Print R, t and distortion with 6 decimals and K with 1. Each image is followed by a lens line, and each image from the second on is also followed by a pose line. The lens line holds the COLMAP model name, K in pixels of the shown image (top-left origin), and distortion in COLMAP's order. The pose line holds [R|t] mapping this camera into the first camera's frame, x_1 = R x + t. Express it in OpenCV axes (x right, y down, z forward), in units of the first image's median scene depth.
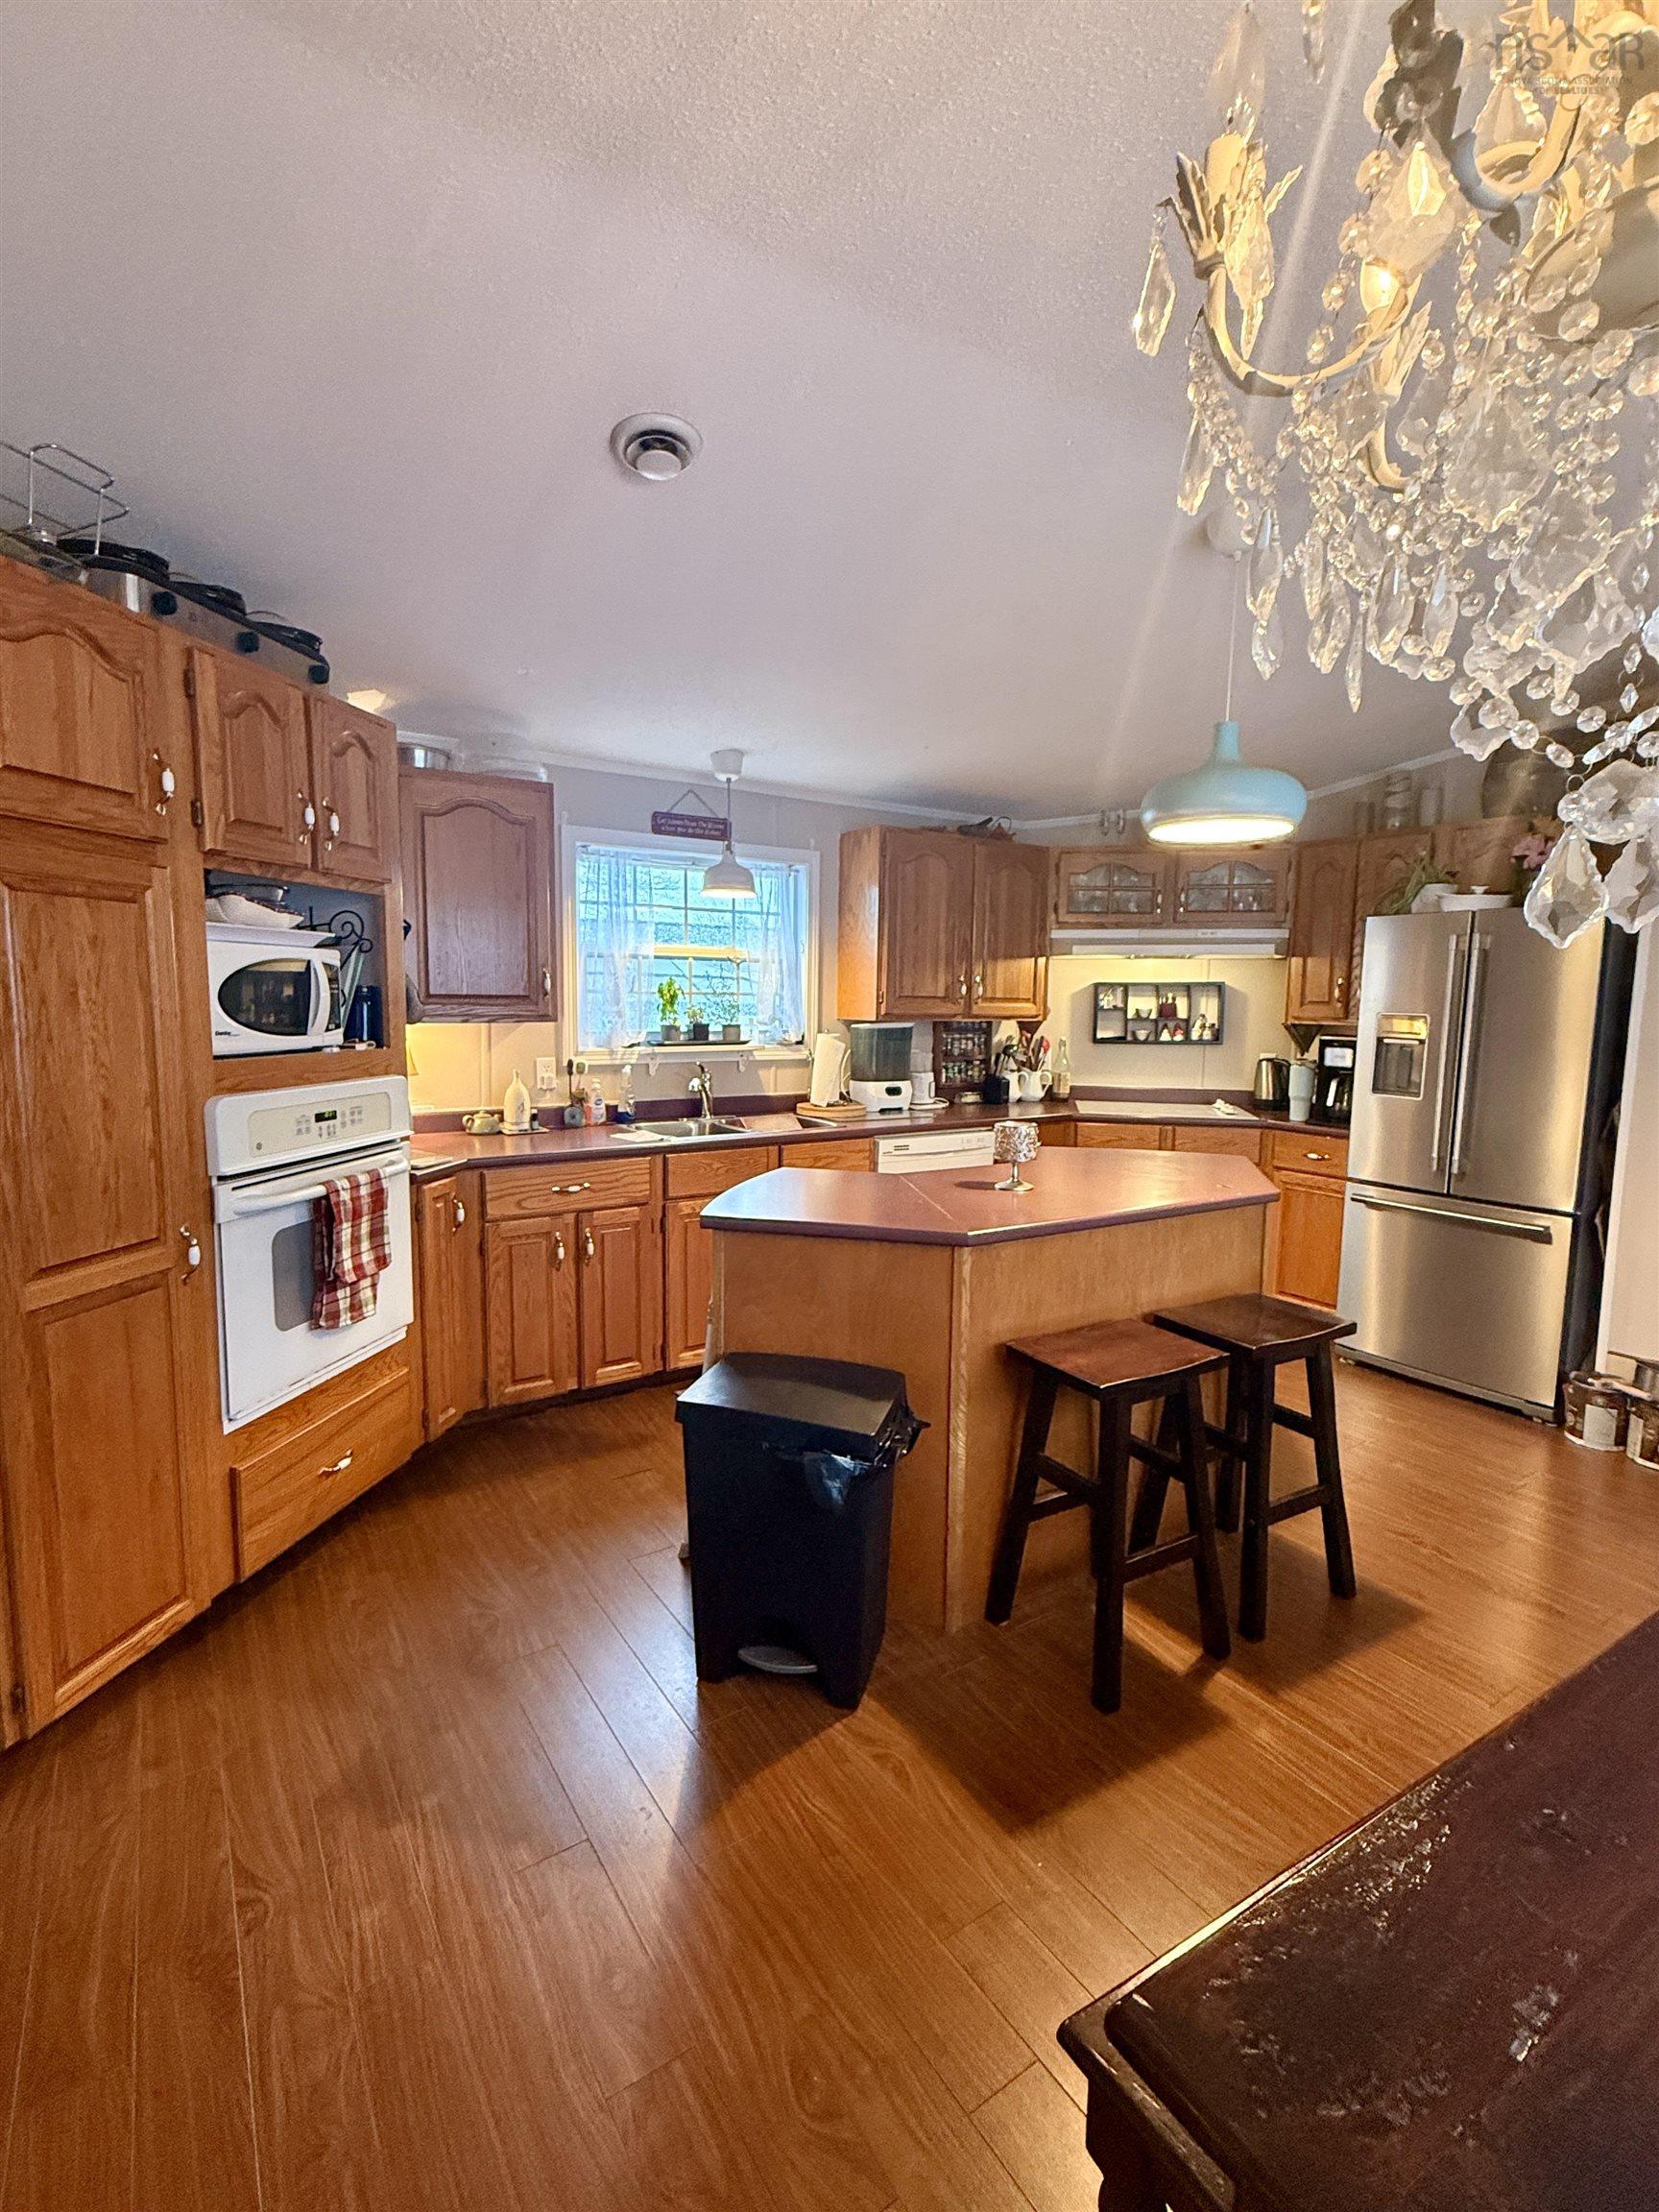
lens RADIAL K [[1043.0, 0, 830.7], [0, 1043.0, 1107.6], [0, 0, 1]] dist [0.017005, -0.000219]
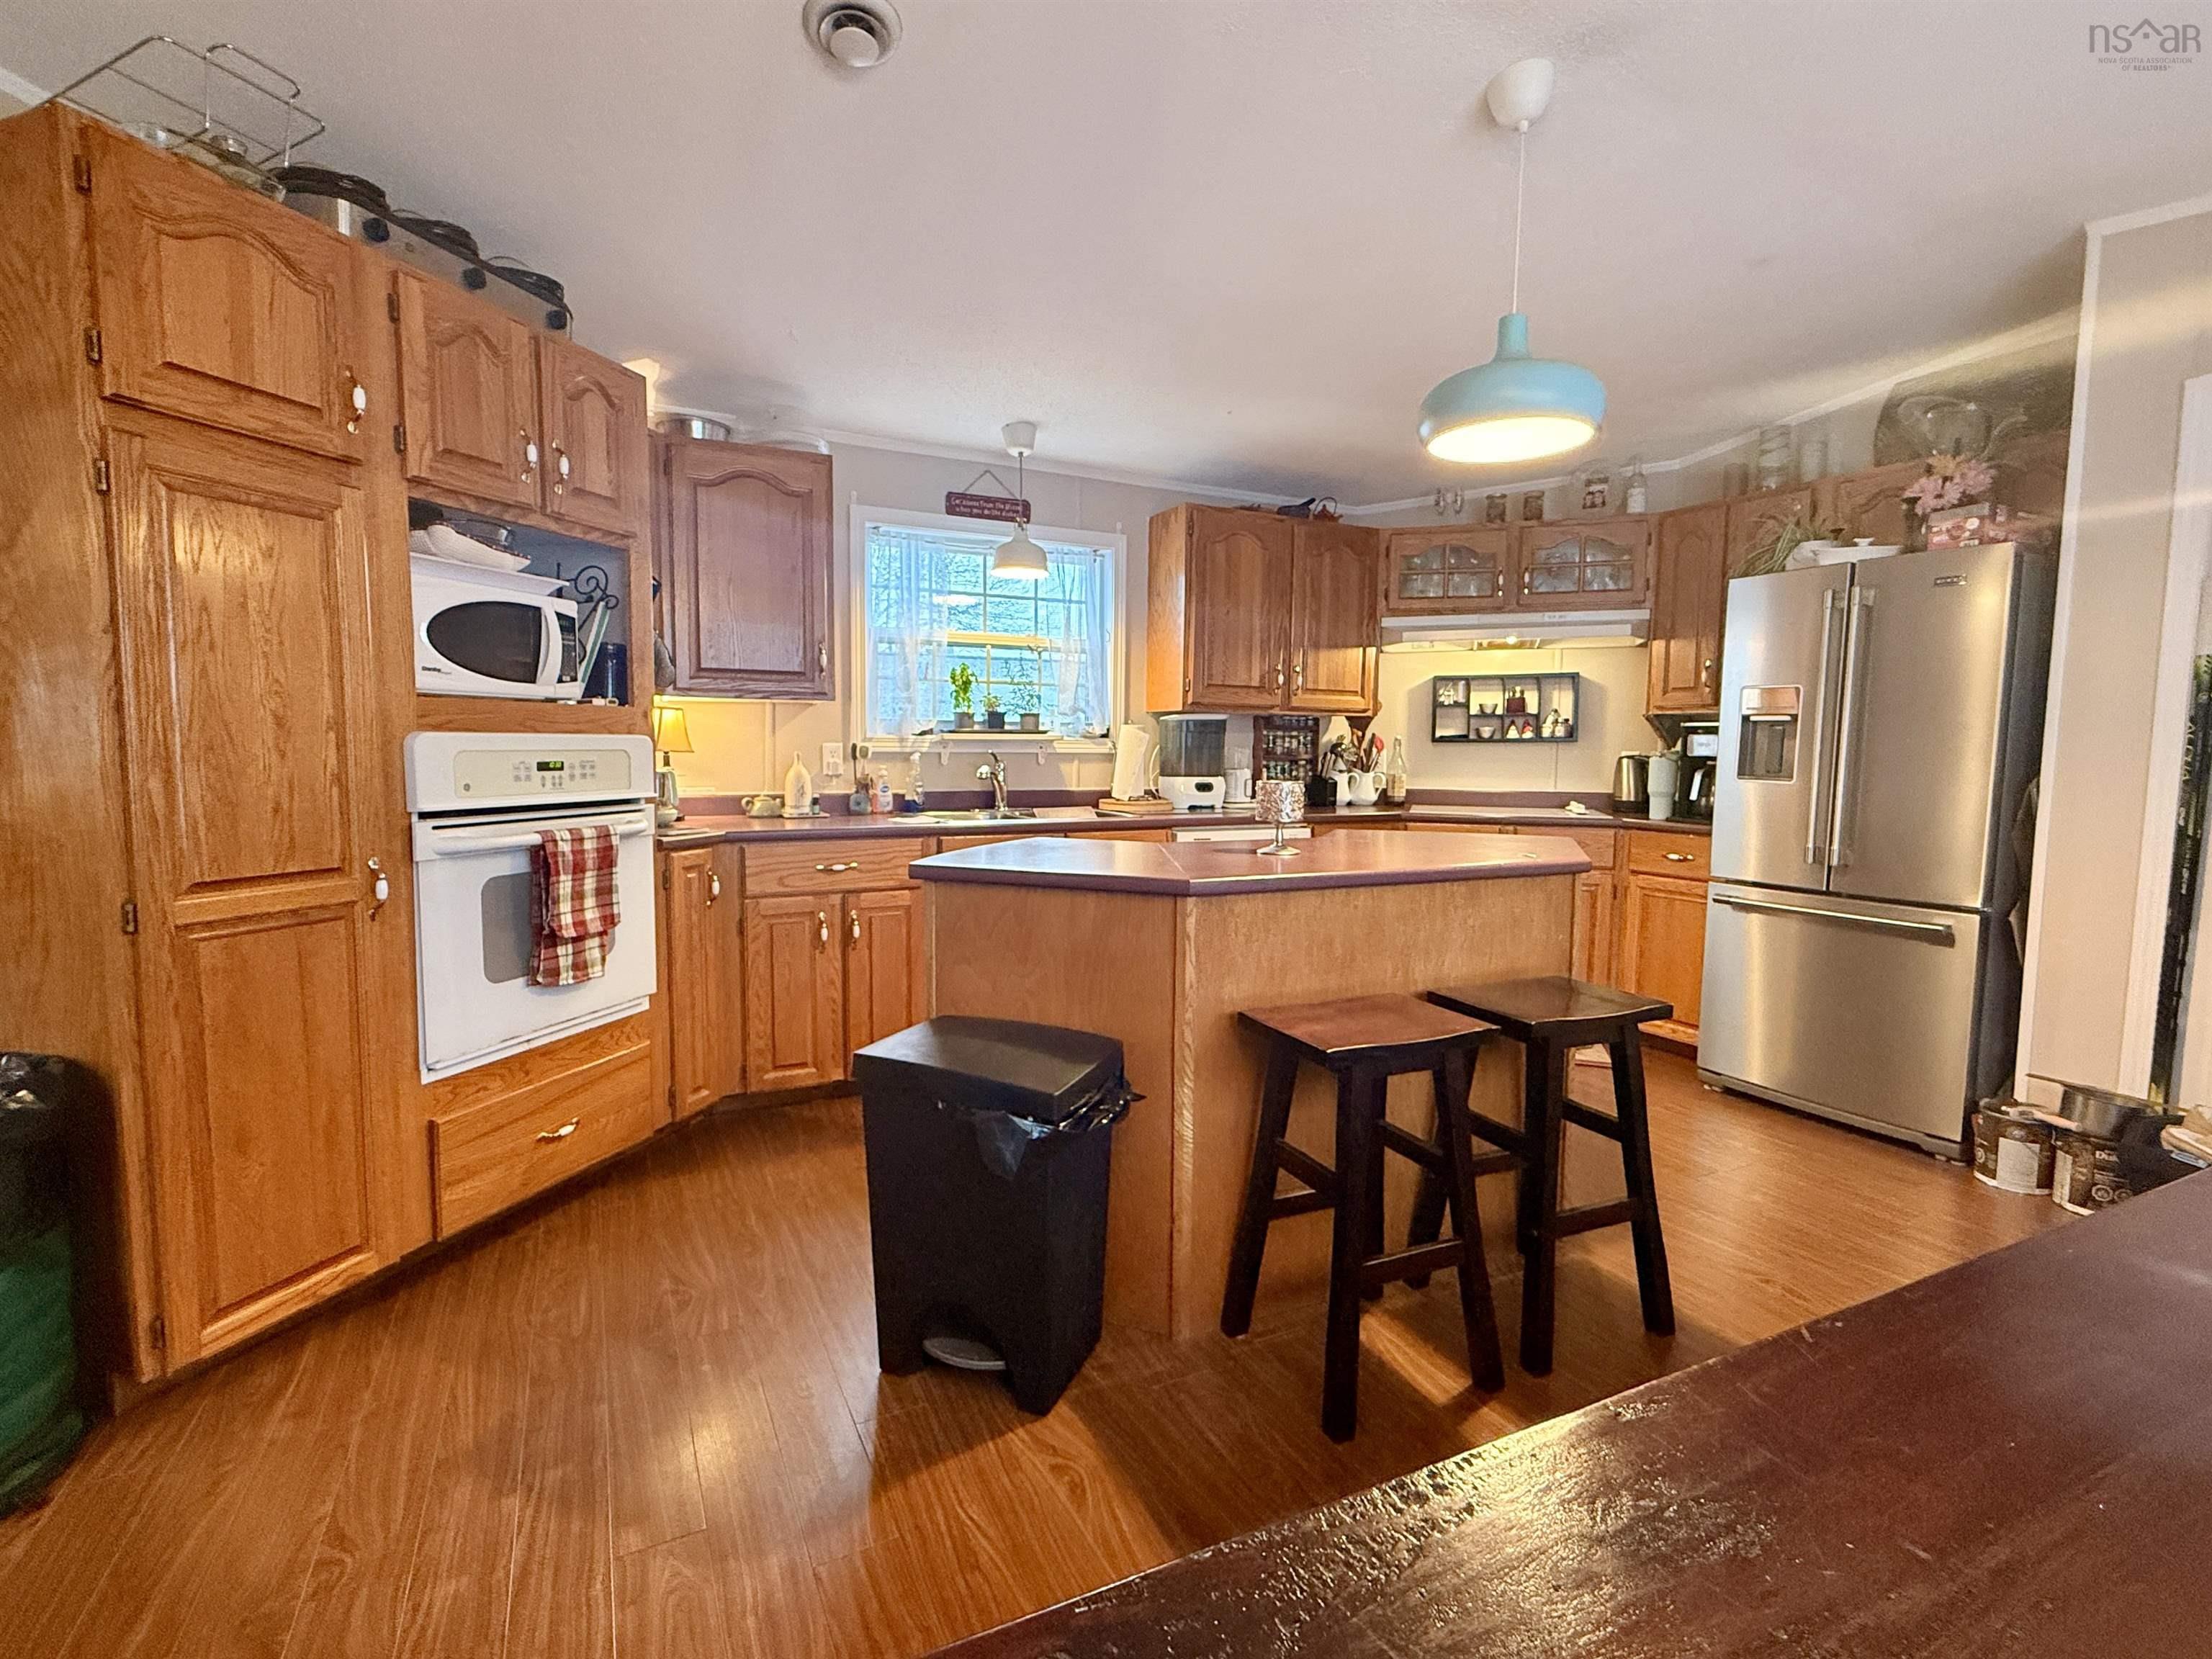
lens RADIAL K [[1043.0, 0, 1103.1], [0, 1043.0, 829.2], [0, 0, 1]] dist [0.017005, -0.000219]
pose [[0.992720, 0.006329, -0.120275, 0.144021], [-0.010364, 0.999403, -0.032951, 0.093863], [0.119994, 0.033958, 0.992194, 0.100223]]
